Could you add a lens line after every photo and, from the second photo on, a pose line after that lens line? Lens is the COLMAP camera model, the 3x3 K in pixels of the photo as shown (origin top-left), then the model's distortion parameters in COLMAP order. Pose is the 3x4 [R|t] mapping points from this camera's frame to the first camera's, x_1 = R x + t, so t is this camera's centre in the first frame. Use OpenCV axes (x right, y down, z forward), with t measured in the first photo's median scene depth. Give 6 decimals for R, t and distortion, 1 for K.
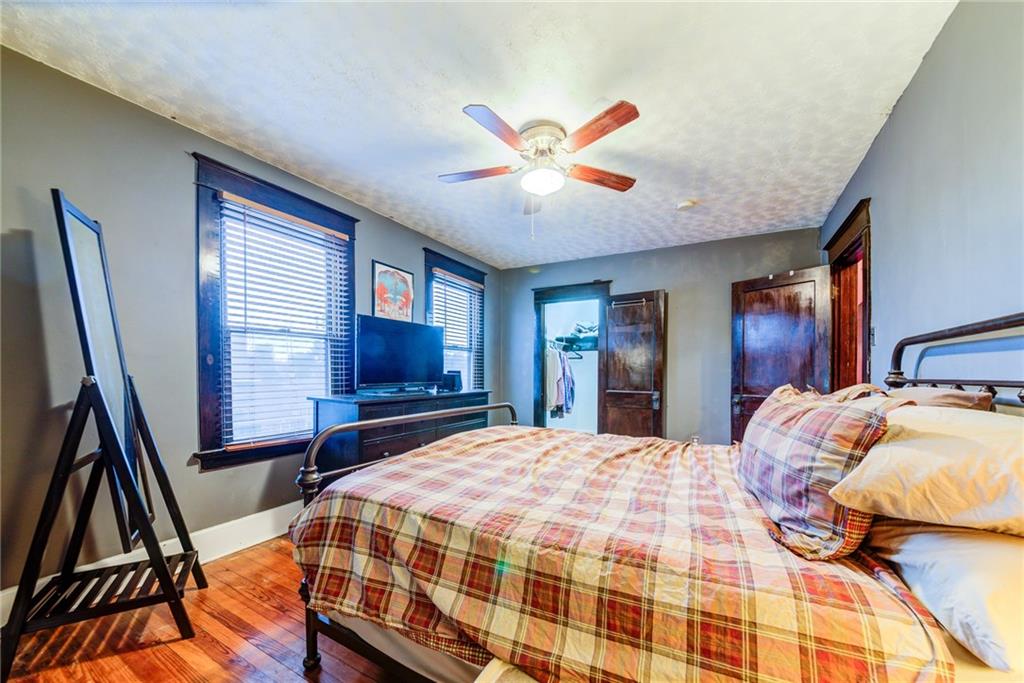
lens RADIAL K [[366.9, 0, 513.1], [0, 366.9, 371.2], [0, 0, 1]] dist [-0.000087, -0.011634]
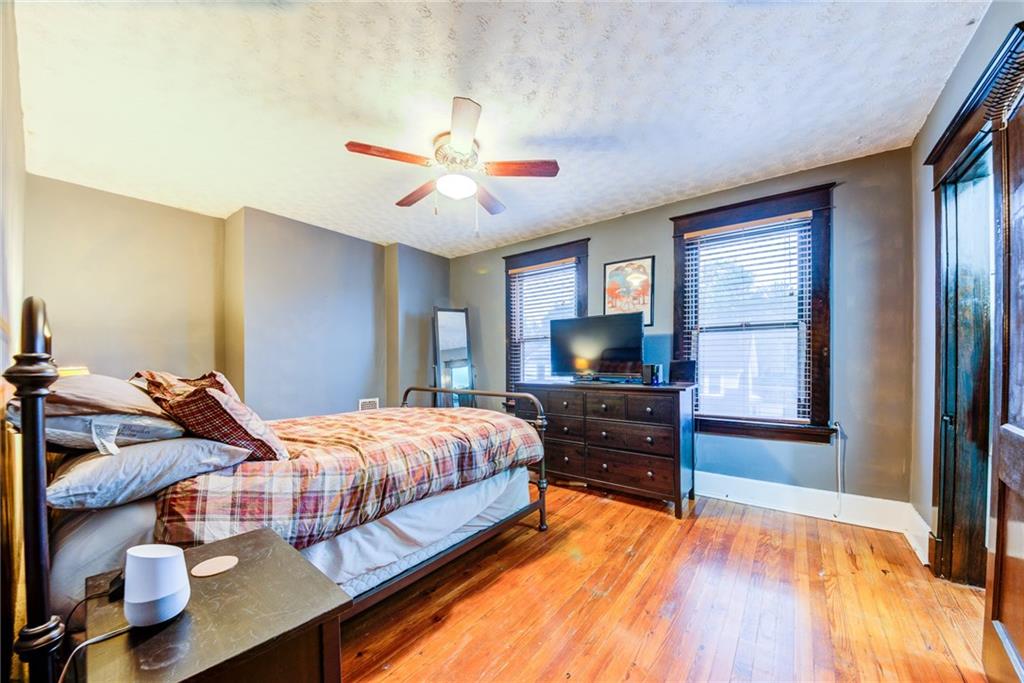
lens RADIAL K [[366.9, 0, 513.1], [0, 366.9, 371.2], [0, 0, 1]] dist [-0.000087, -0.011634]
pose [[-0.133796, 0.028581, -0.990597, 0.783002], [0.016198, 0.999514, 0.026651, -0.007243], [0.990876, -0.012480, -0.134194, 0.863246]]
